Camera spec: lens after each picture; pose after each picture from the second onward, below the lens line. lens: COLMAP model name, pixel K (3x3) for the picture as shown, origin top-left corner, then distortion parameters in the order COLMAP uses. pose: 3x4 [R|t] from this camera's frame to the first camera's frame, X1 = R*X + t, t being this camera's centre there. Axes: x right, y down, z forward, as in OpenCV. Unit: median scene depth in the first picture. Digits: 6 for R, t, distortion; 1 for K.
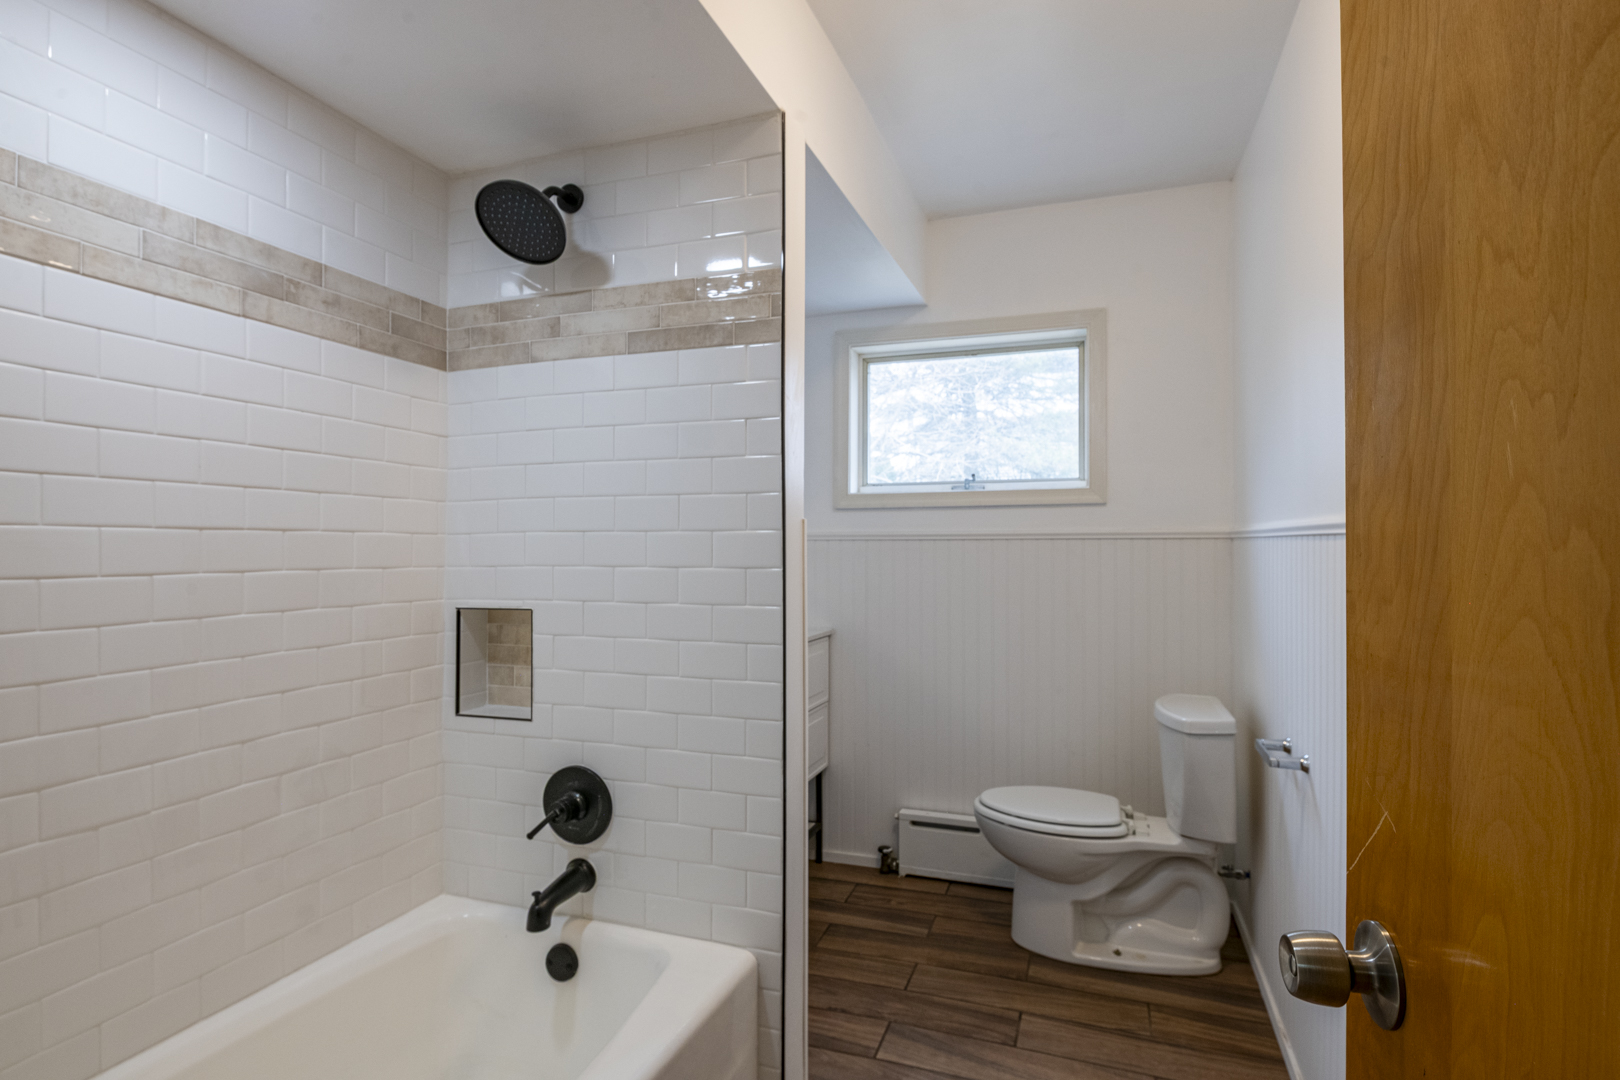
lens RADIAL K [[850.2, 0, 805.8], [0, 850.2, 540.5], [0, 0, 1]] dist [-0.003438, 0.000032]
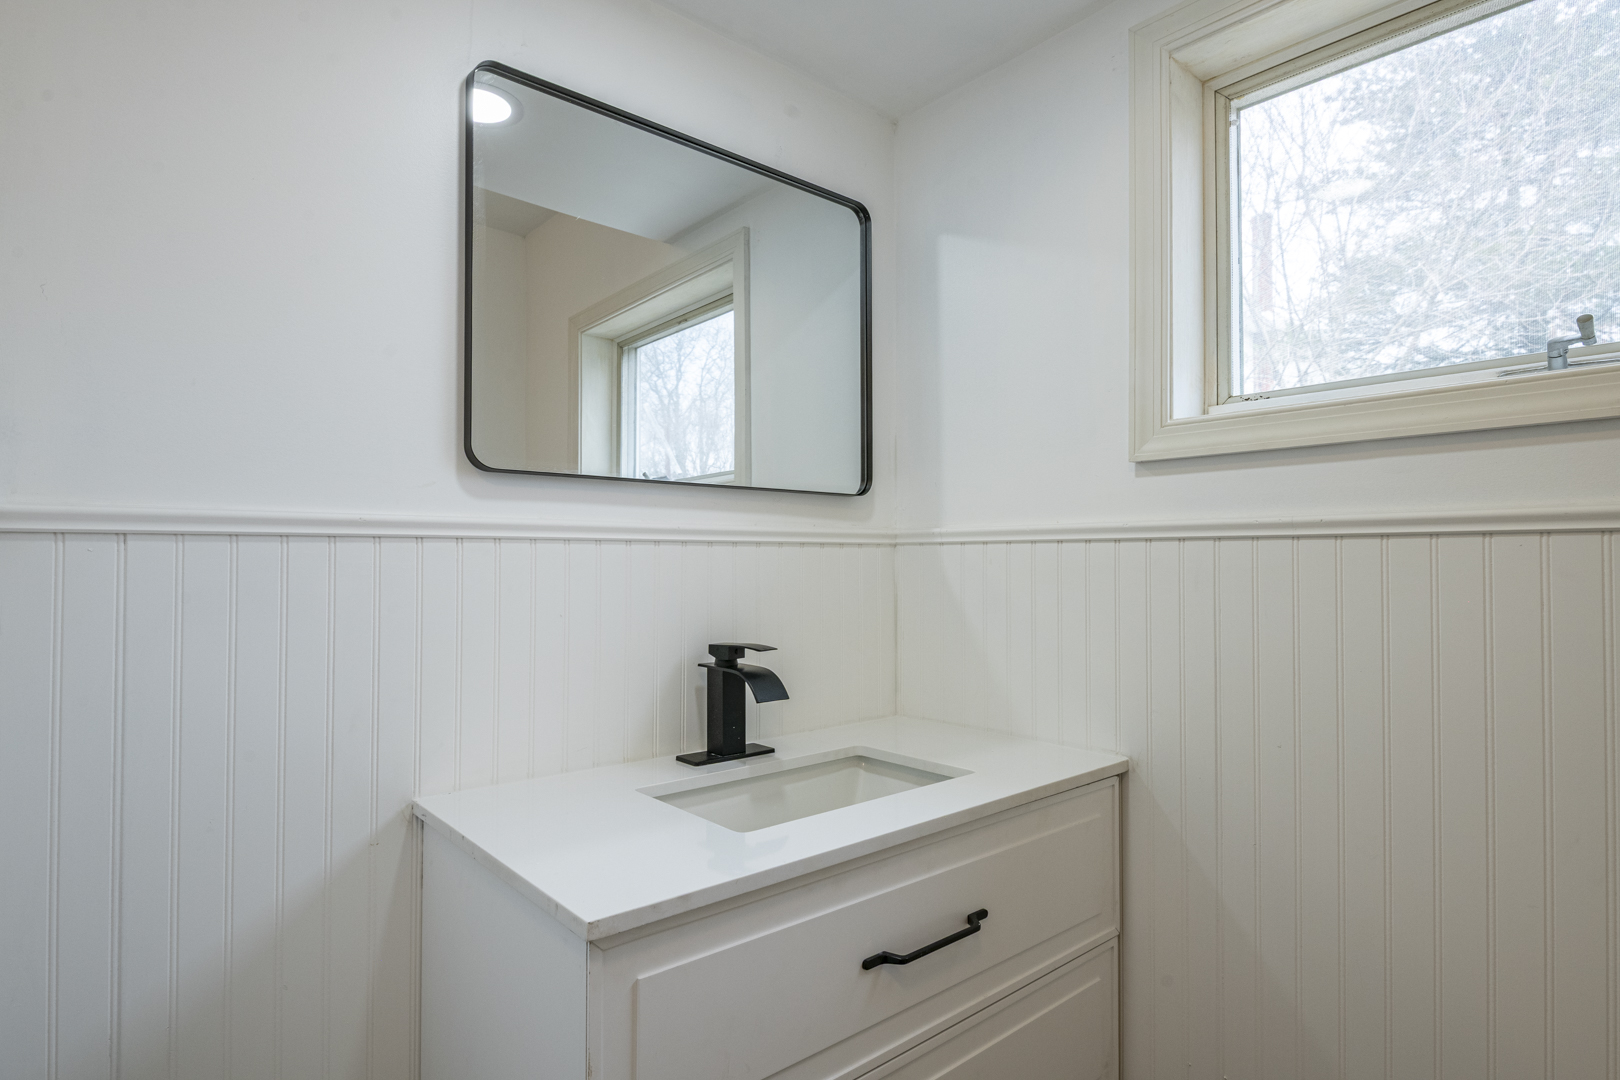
lens RADIAL K [[850.2, 0, 815.5], [0, 850.2, 545.7], [0, 0, 1]] dist [-0.003438, 0.000032]
pose [[0.870265, -0.007358, -0.492529, 0.101042], [0.002784, 0.999946, -0.010020, 0.006476], [0.492576, 0.007349, 0.870239, 0.575206]]
